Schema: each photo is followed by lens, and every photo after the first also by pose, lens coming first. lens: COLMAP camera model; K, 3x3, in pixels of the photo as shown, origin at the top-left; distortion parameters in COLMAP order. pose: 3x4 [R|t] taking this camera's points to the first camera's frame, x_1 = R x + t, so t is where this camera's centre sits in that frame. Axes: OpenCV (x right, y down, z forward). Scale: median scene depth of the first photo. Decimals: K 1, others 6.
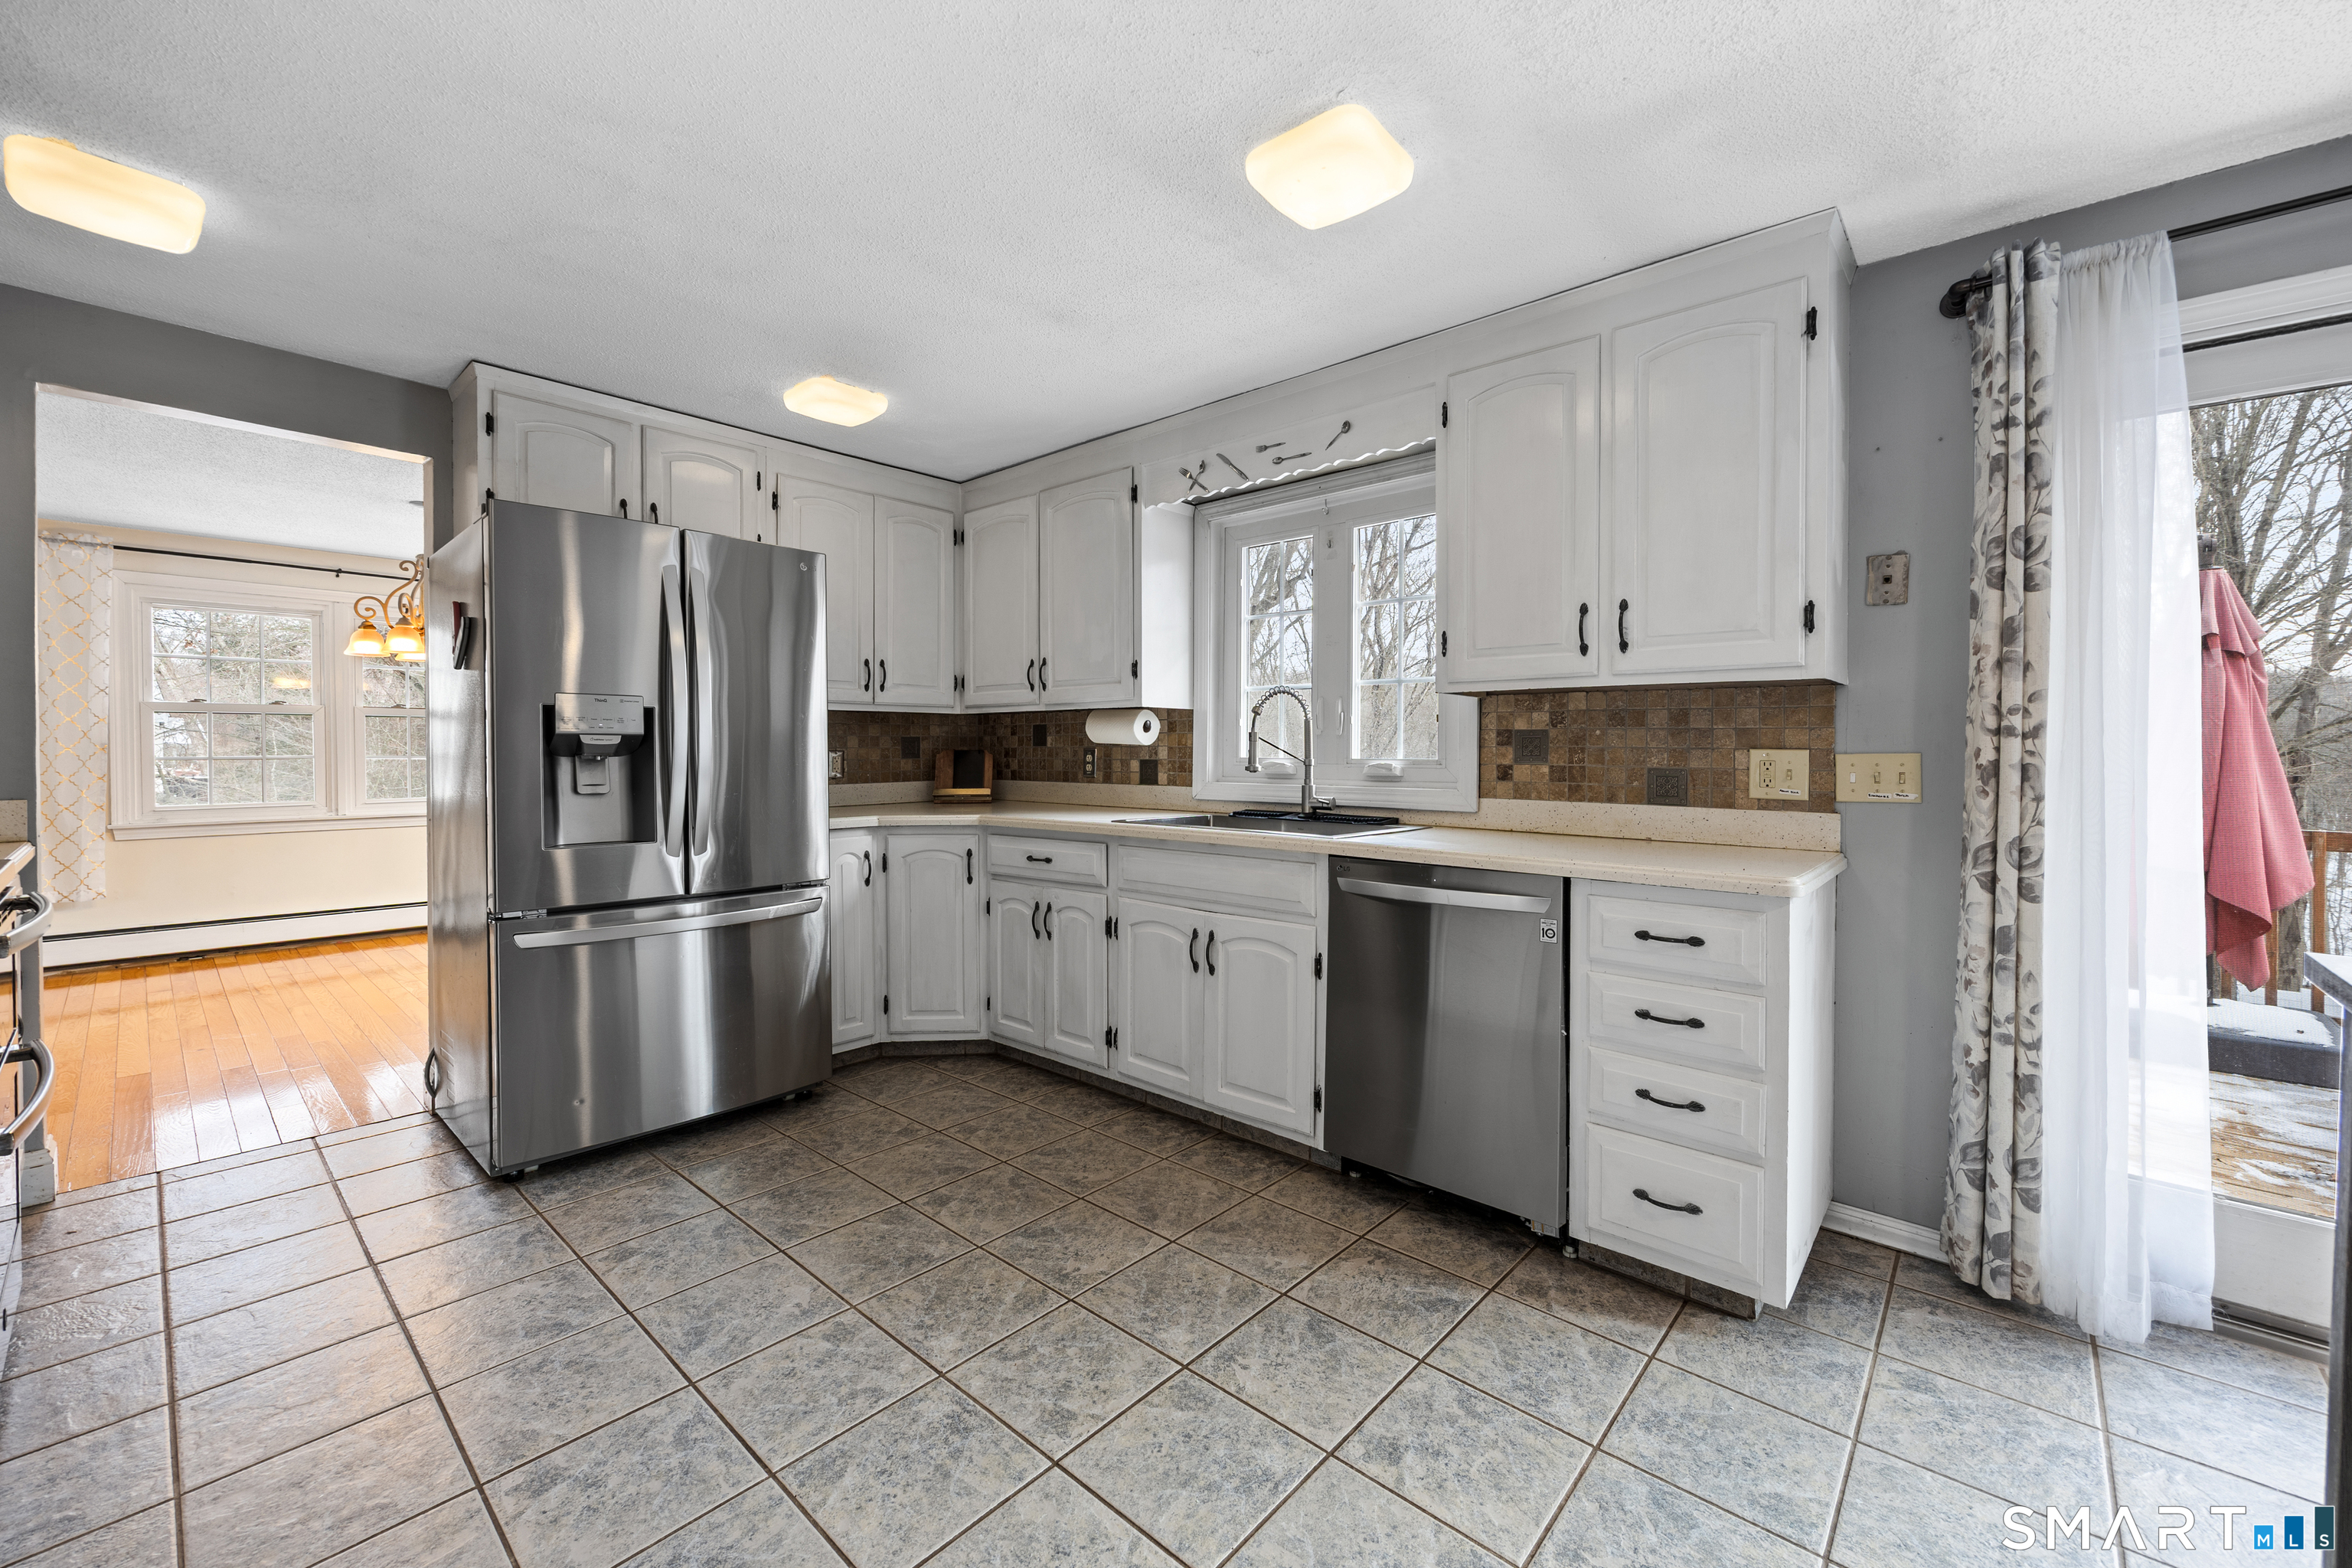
lens RADIAL K [[936.0, 0, 1177.4], [0, 936.0, 754.1], [0, 0, 1]] dist [0.000459, 0.000215]
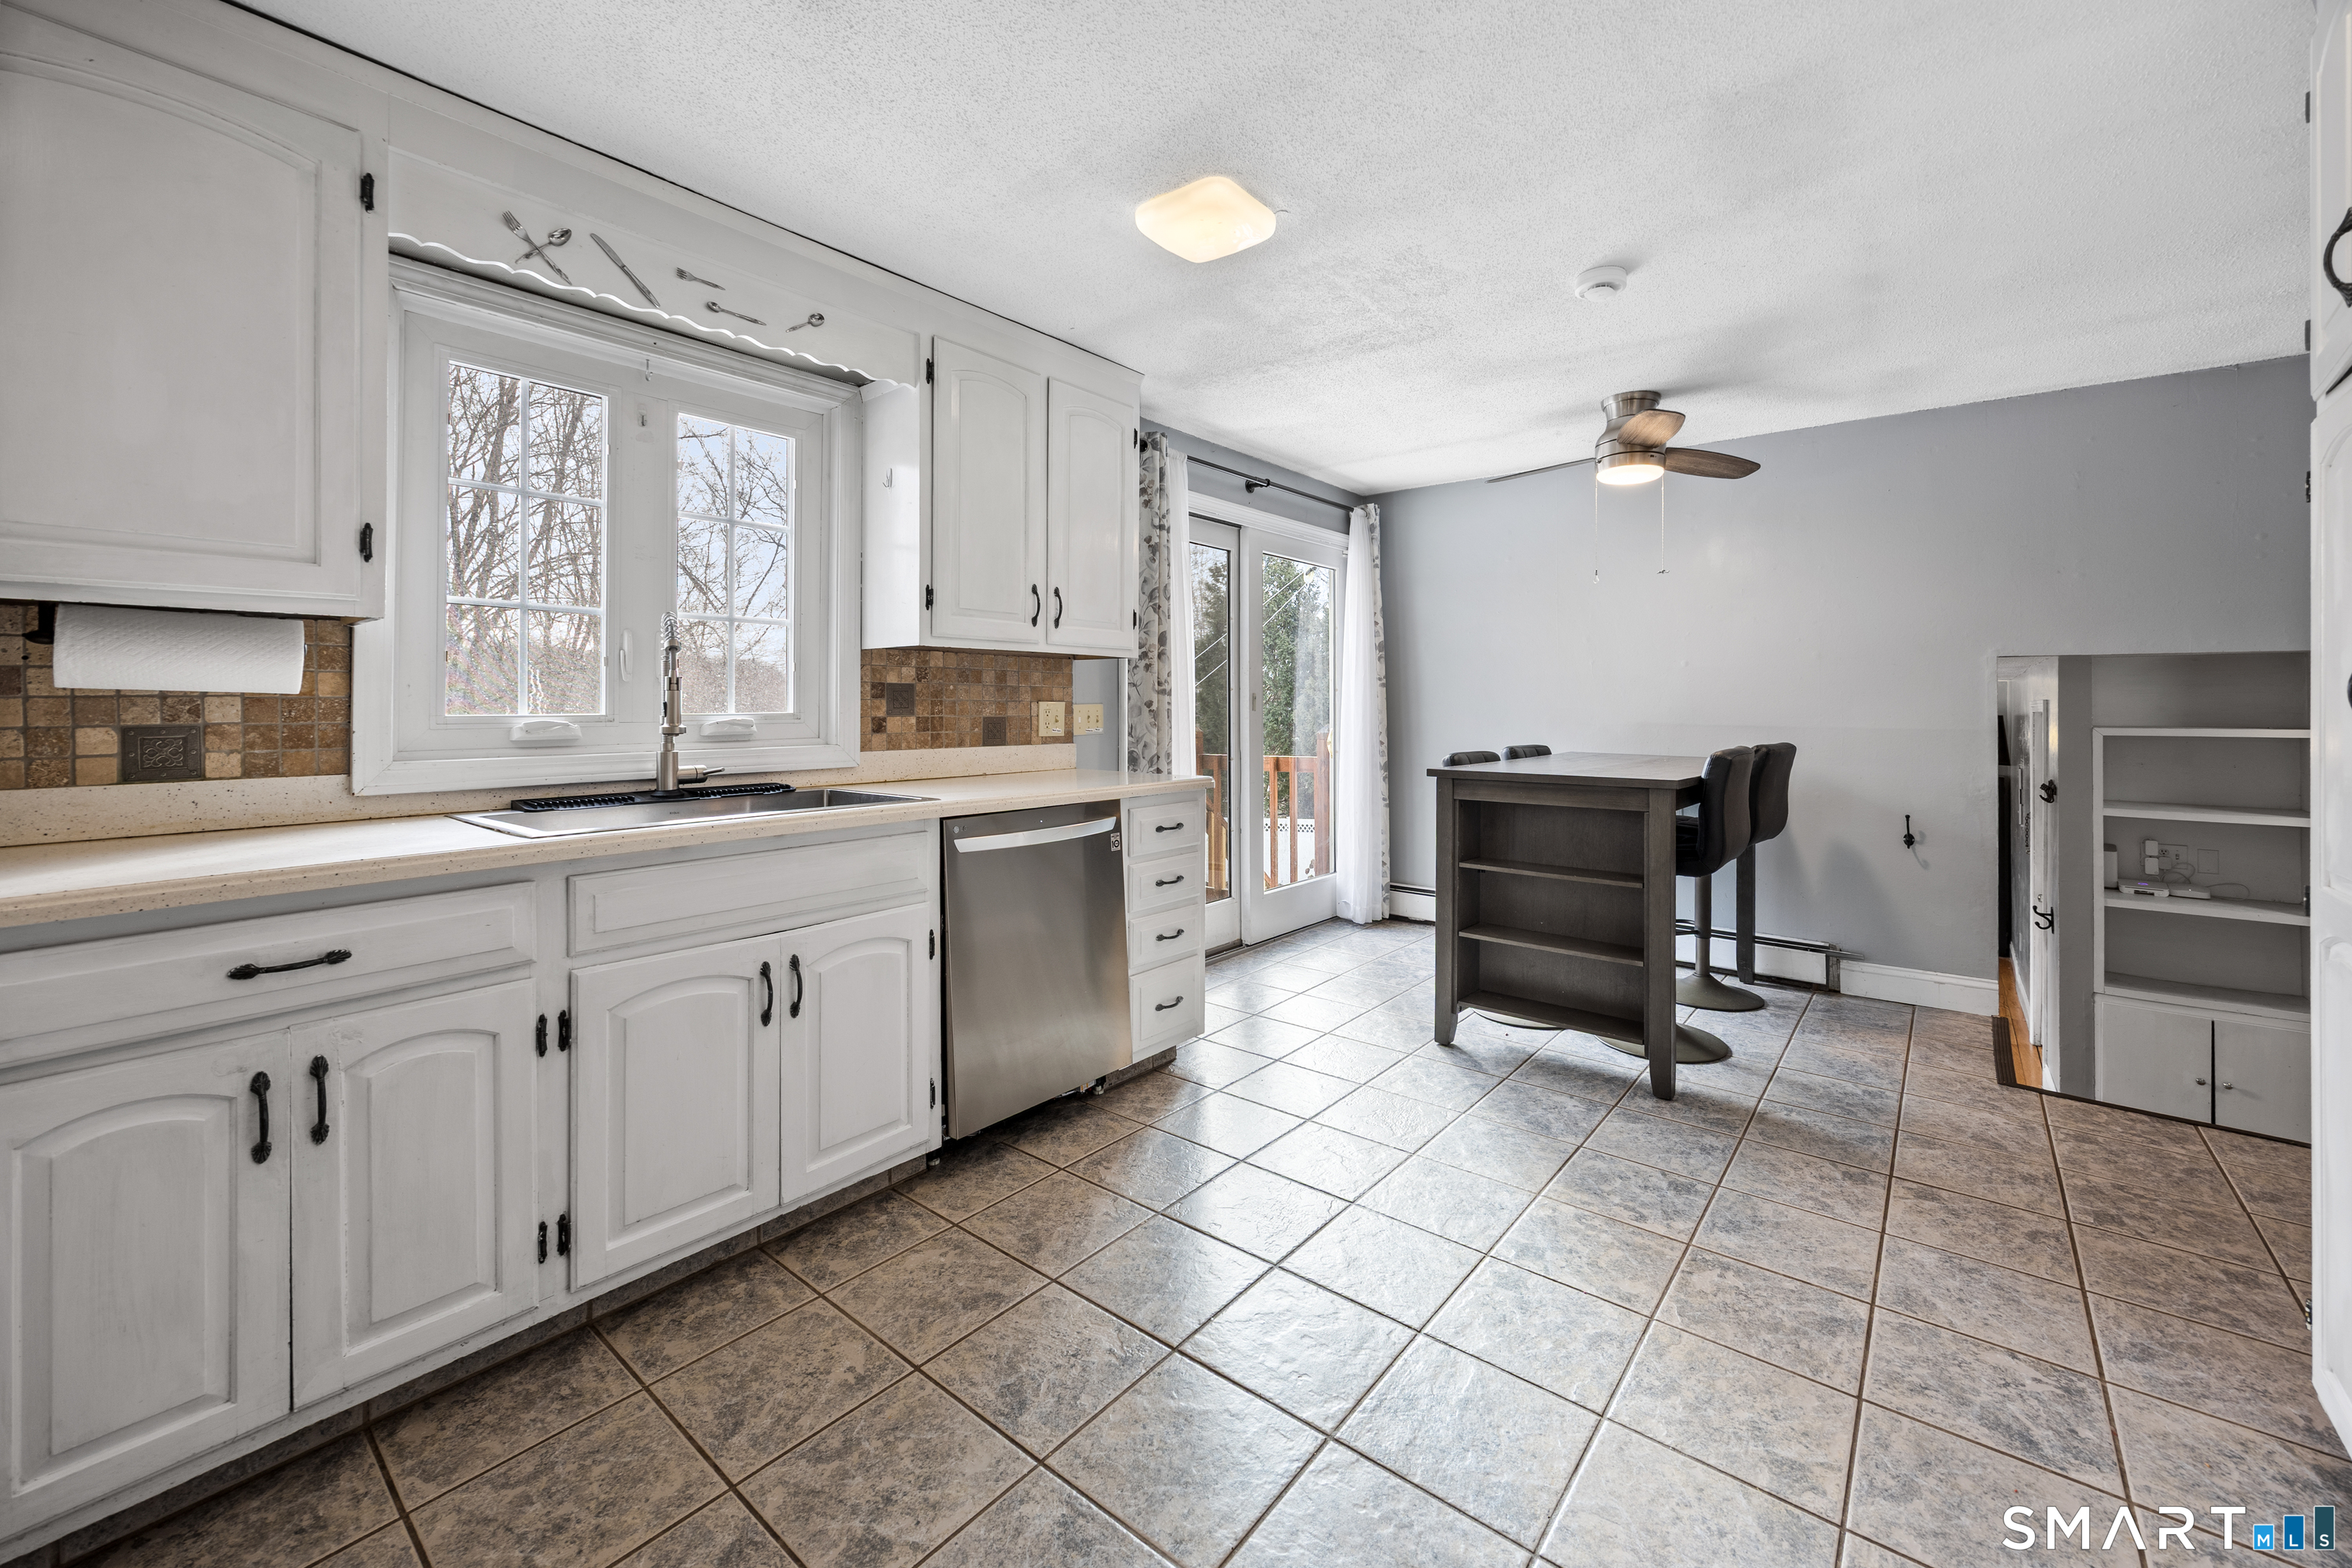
lens RADIAL K [[942.1, 0, 1177.0], [0, 942.1, 689.1], [0, 0, 1]] dist [0.001425, 0.000558]
pose [[-0.037234, 0.011569, 0.999240, -0.955572], [0.004074, 0.999926, -0.011425, -0.008633], [-0.999298, 0.003646, -0.037278, 1.003685]]
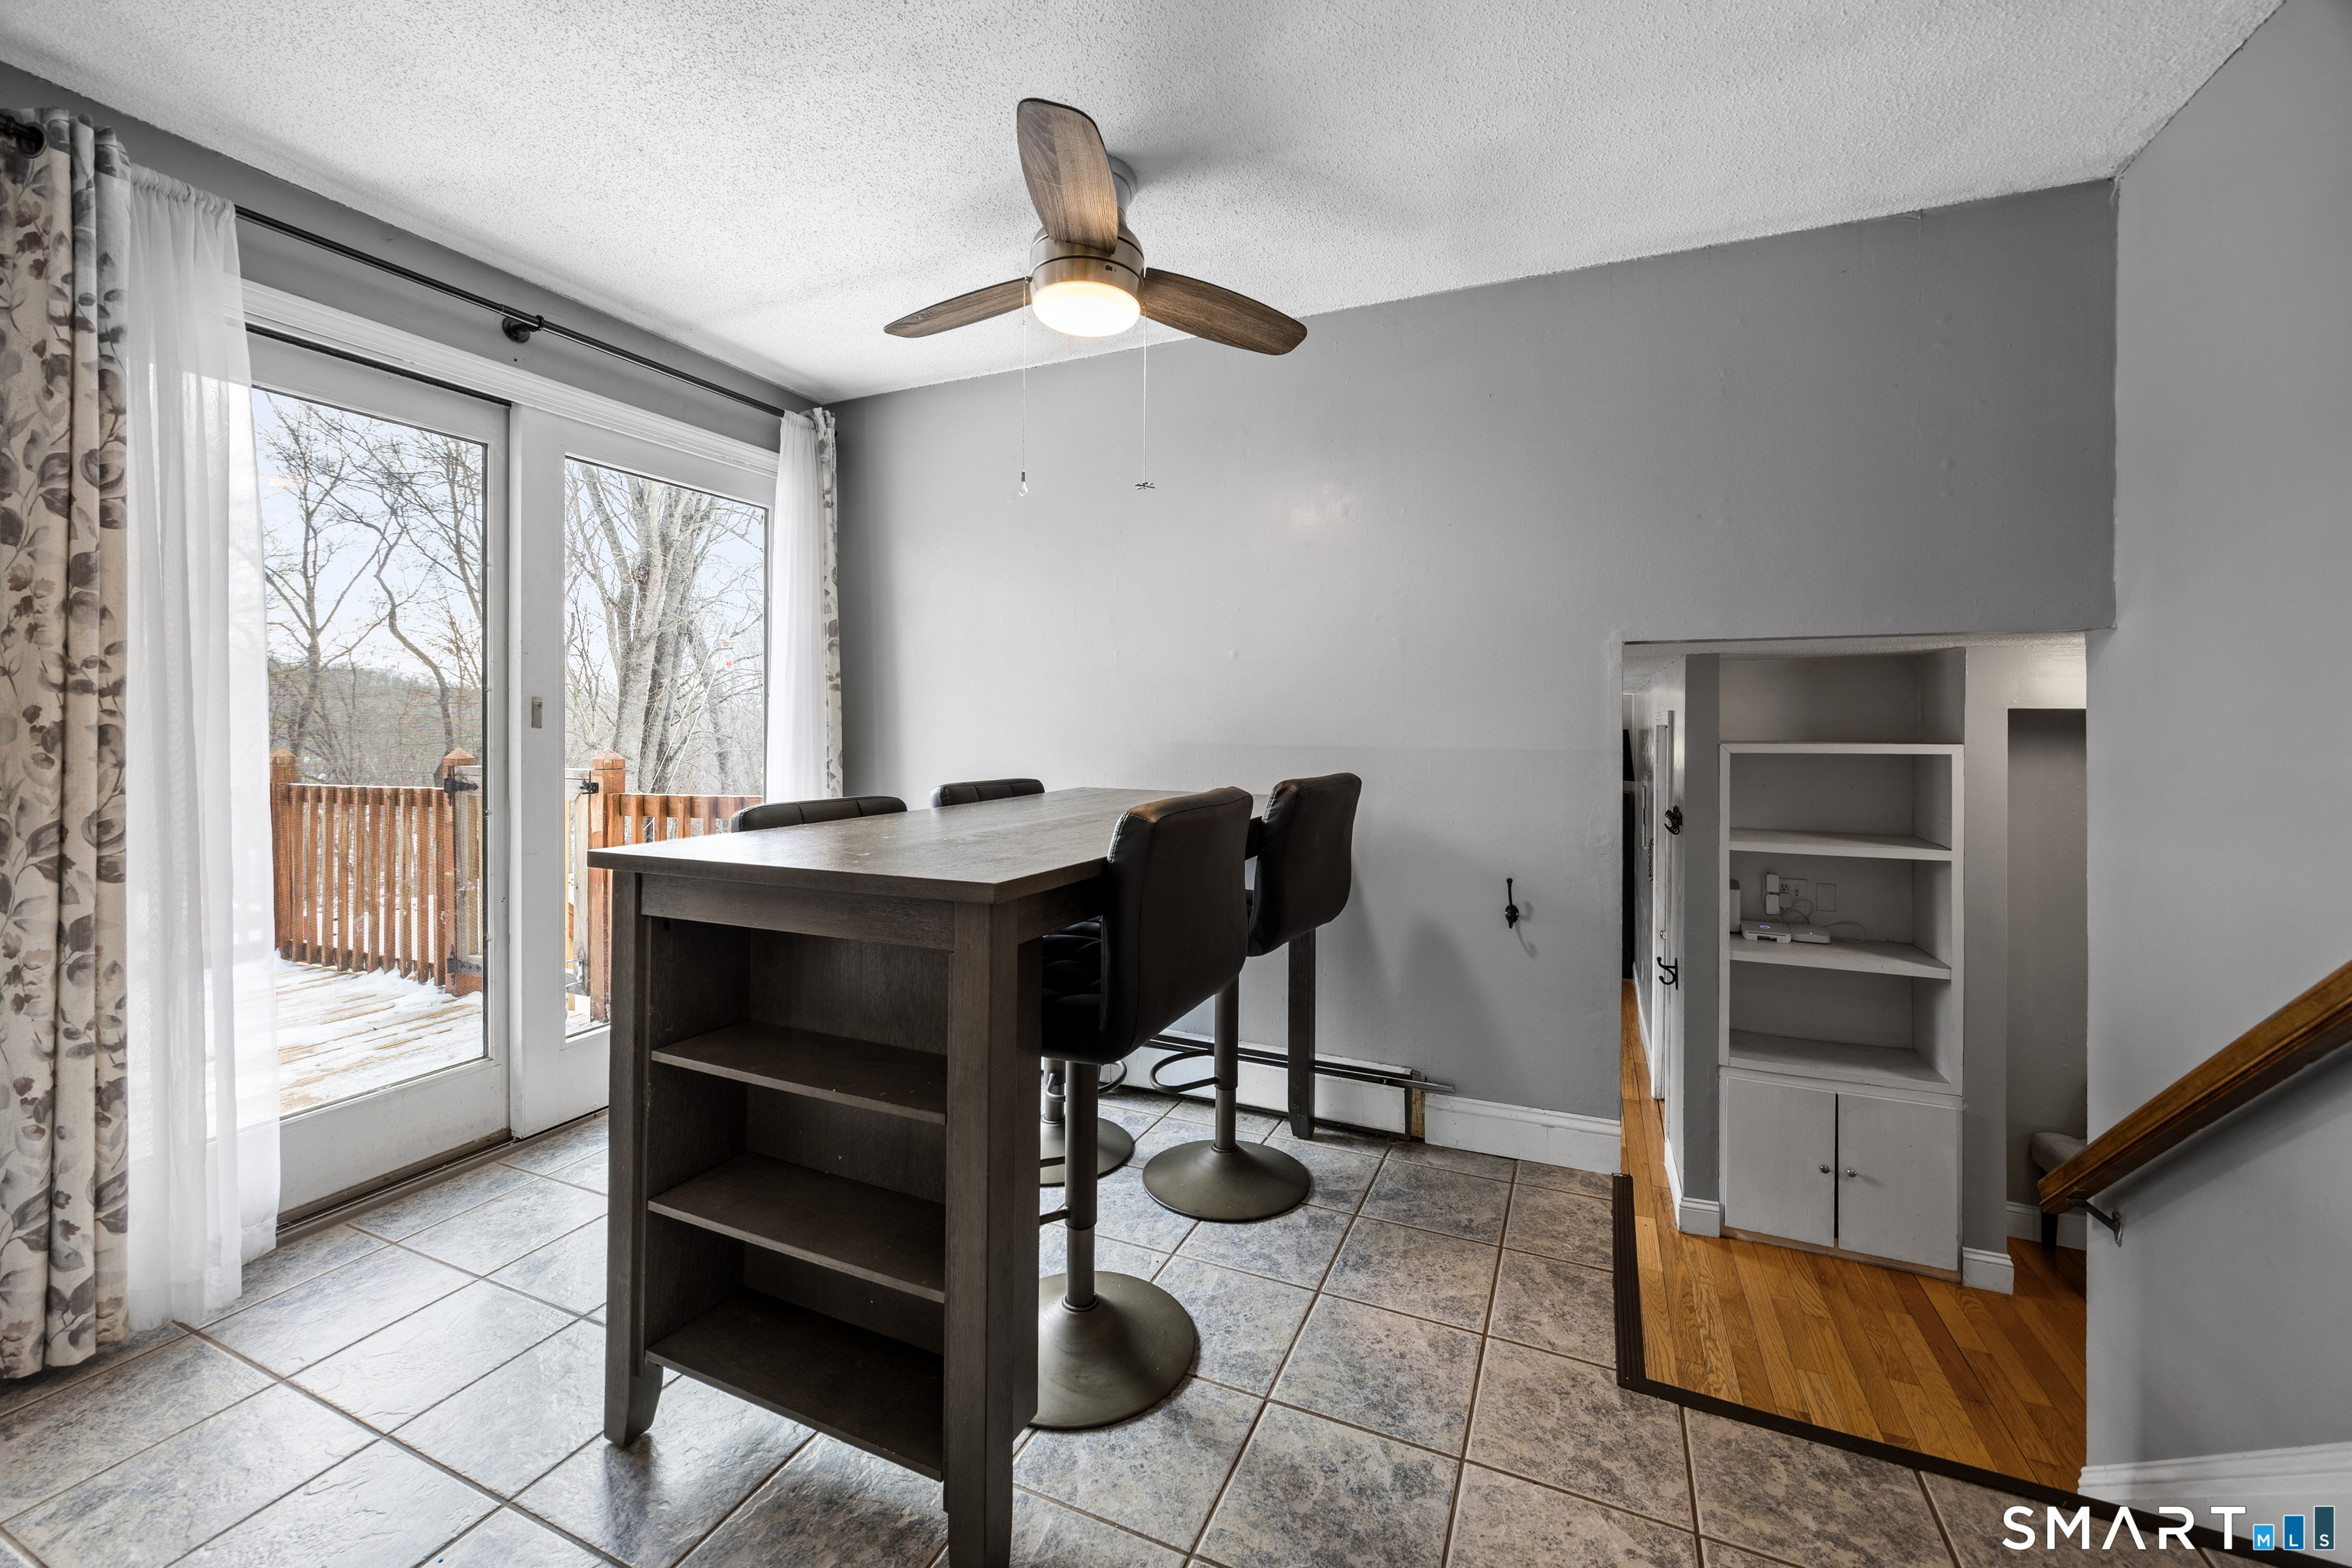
lens RADIAL K [[939.9, 0, 1166.3], [0, 939.9, 716.3], [0, 0, 1]] dist [-0.000718, 0.000318]
pose [[-0.295481, 0.001908, 0.955347, -0.207606], [0.005794, 0.999983, -0.000205, 0.007762], [-0.955331, 0.005474, -0.295487, 0.301164]]
